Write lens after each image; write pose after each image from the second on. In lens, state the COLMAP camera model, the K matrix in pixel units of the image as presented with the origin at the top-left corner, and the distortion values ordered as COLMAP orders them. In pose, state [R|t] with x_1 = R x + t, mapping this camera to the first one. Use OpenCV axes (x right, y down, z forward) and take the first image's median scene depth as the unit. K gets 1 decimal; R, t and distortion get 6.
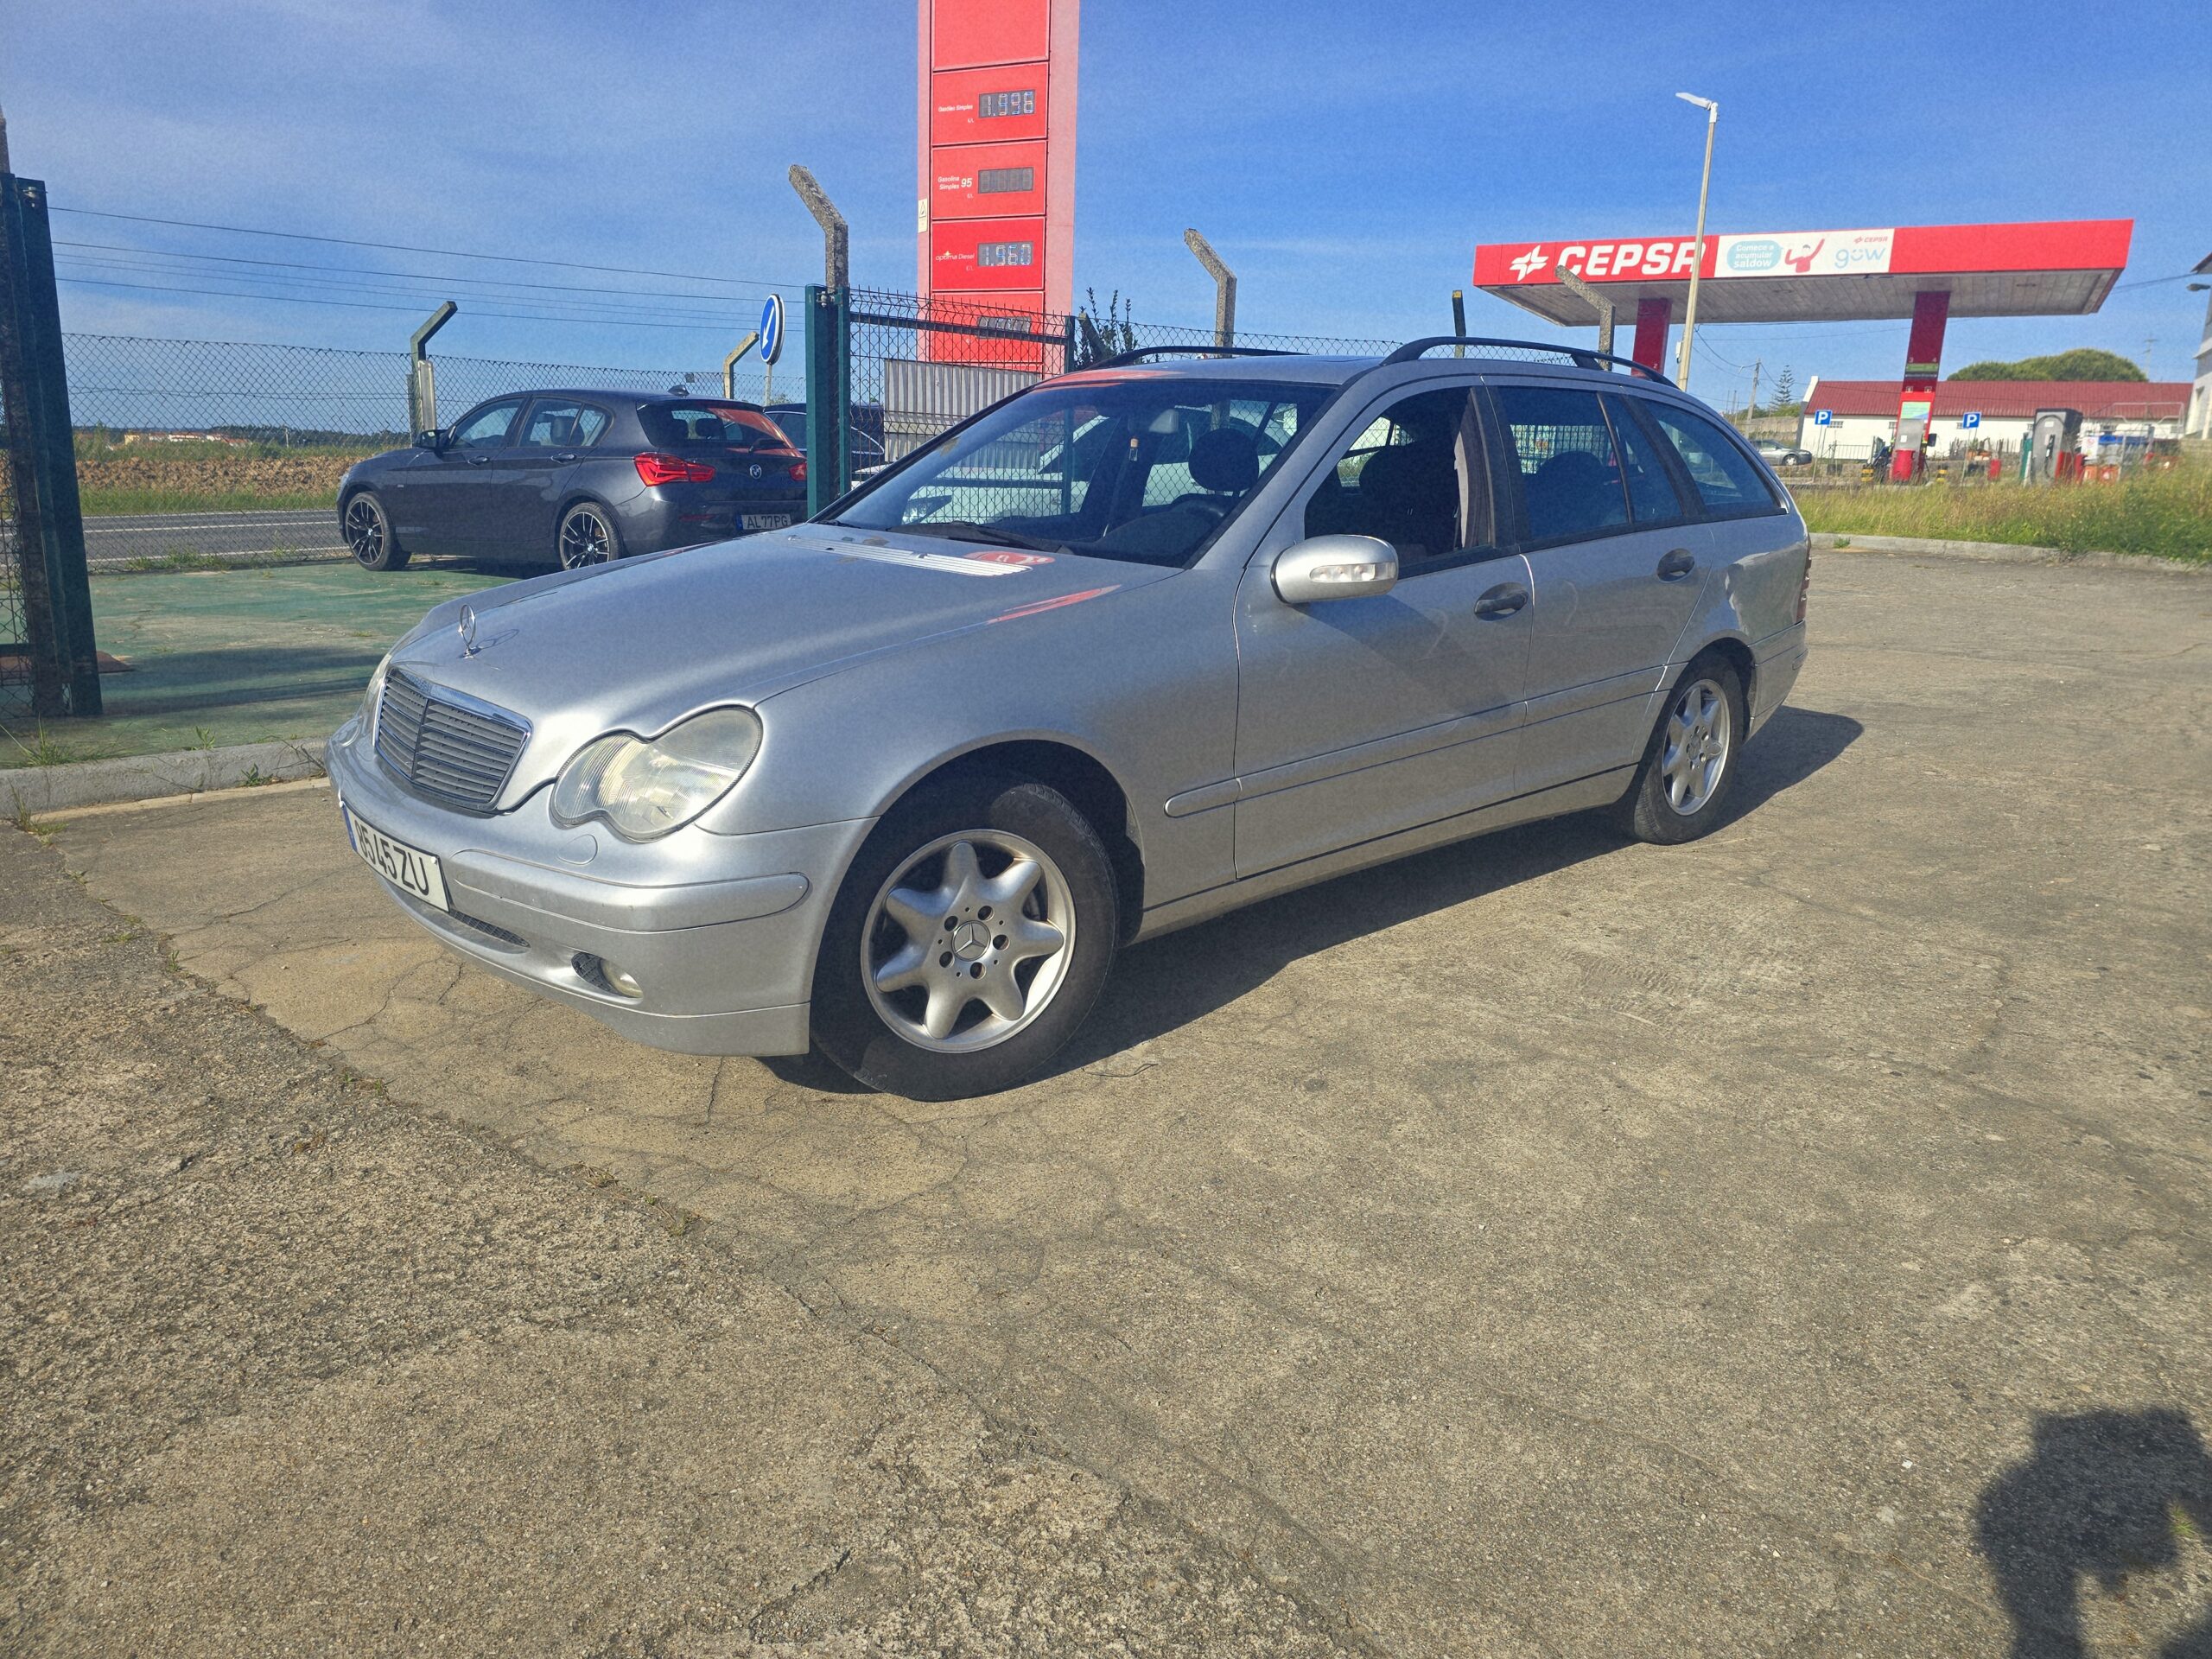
lens RADIAL K [[1478.5, 0, 1115.9], [0, 1478.5, 776.8], [0, 0, 1]] dist [0.051089, -0.044539]
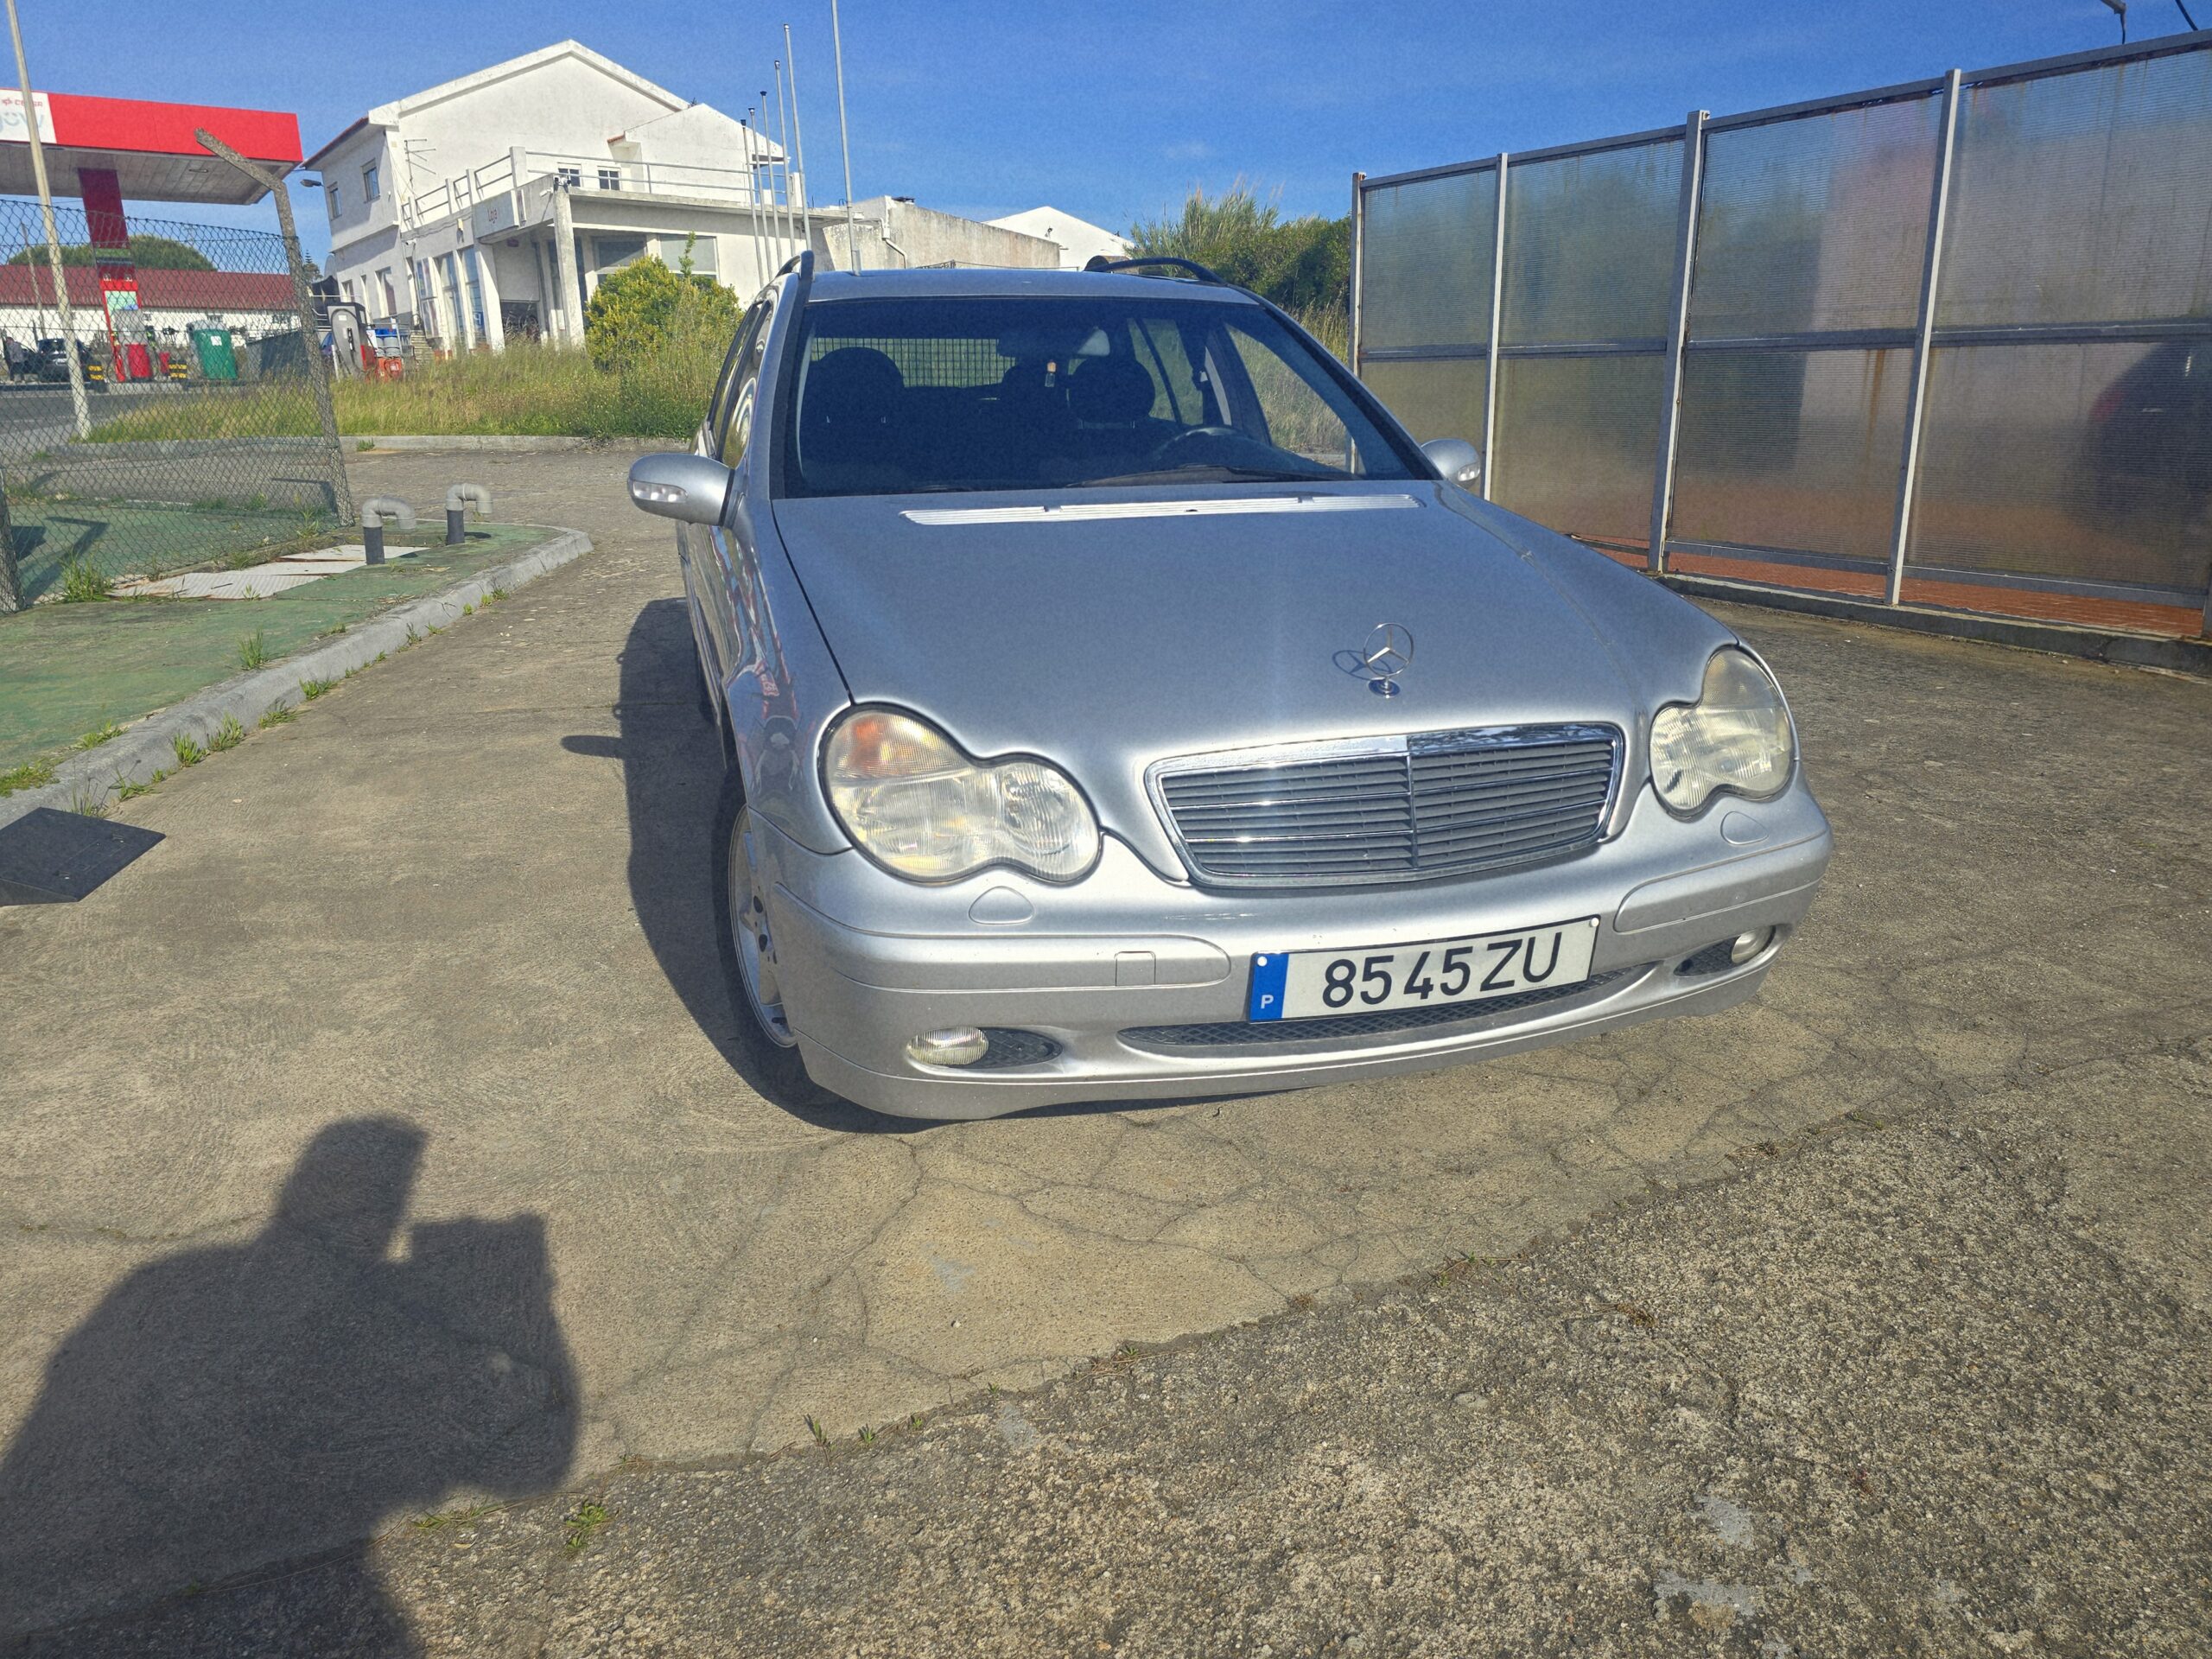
lens RADIAL K [[1478.5, 0, 1080.4], [0, 1478.5, 808.3], [0, 0, 1]] dist [0.051089, -0.044539]
pose [[0.455799, -0.280648, 0.844680, -1.105852], [0.205502, 0.956532, 0.206919, -0.202210], [-0.866035, 0.079270, 0.493660, 0.743593]]
